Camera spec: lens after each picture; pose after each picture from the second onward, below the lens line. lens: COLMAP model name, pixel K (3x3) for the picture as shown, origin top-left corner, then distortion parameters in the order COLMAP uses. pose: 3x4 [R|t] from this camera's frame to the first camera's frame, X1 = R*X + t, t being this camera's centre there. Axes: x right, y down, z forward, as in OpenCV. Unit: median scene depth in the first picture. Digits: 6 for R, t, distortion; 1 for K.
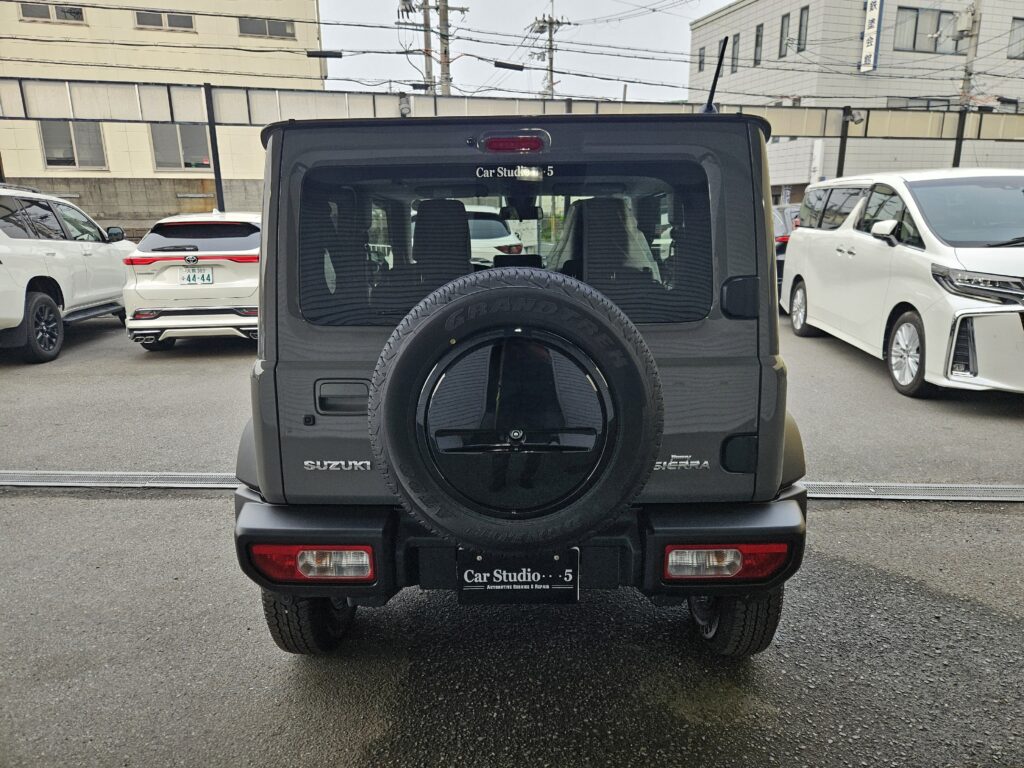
lens RADIAL K [[686.8, 0, 510.8], [0, 686.8, 384.2], [0, 0, 1]] dist [0.045058, -0.028317]
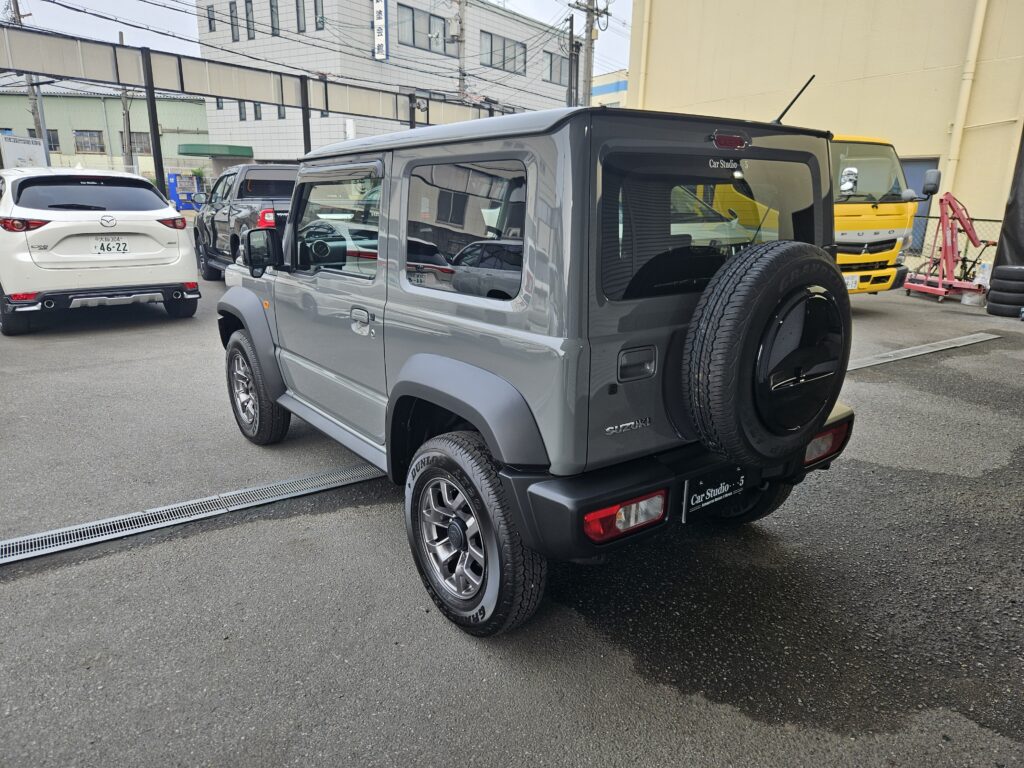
lens RADIAL K [[686.8, 0, 509.5], [0, 686.8, 390.4], [0, 0, 1]] dist [0.045058, -0.028317]
pose [[0.788259, -0.148698, 0.597107, -0.123238], [0.122012, 0.988866, 0.085187, -0.006707], [-0.603126, 0.005704, 0.797626, 0.027584]]
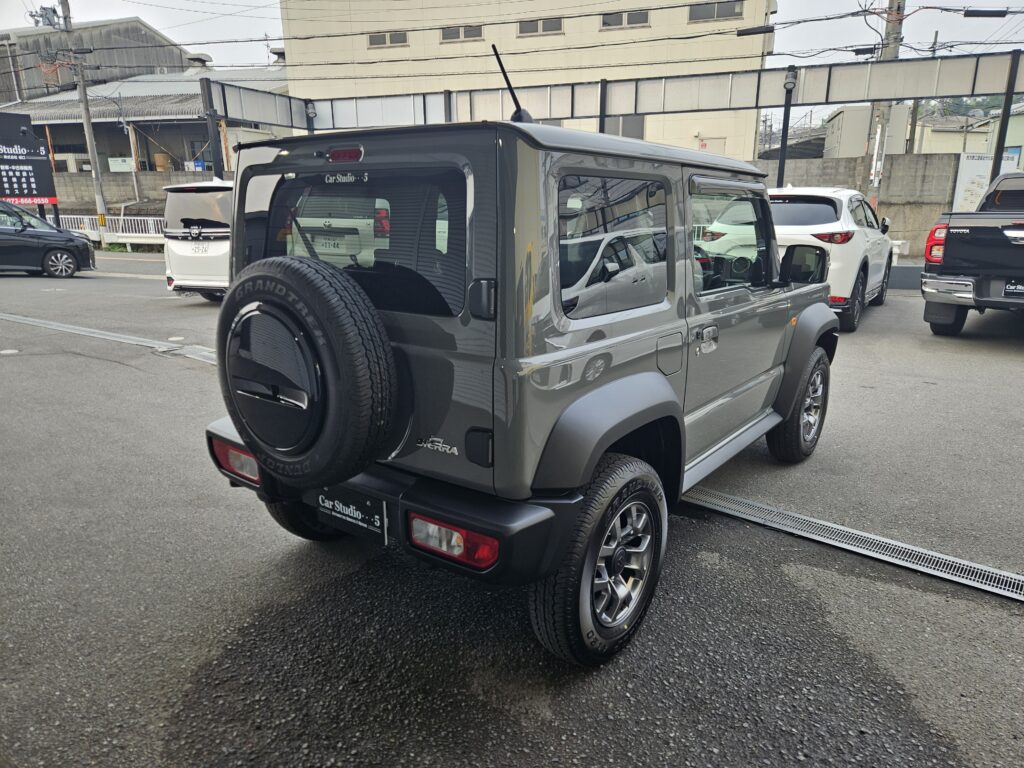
lens RADIAL K [[686.8, 0, 529.2], [0, 686.8, 393.3], [0, 0, 1]] dist [0.045058, -0.028317]
pose [[0.807612, 0.165459, -0.566026, 0.113198], [-0.143177, 0.986128, 0.083976, -0.009220], [0.572069, 0.013222, 0.820099, 0.021478]]
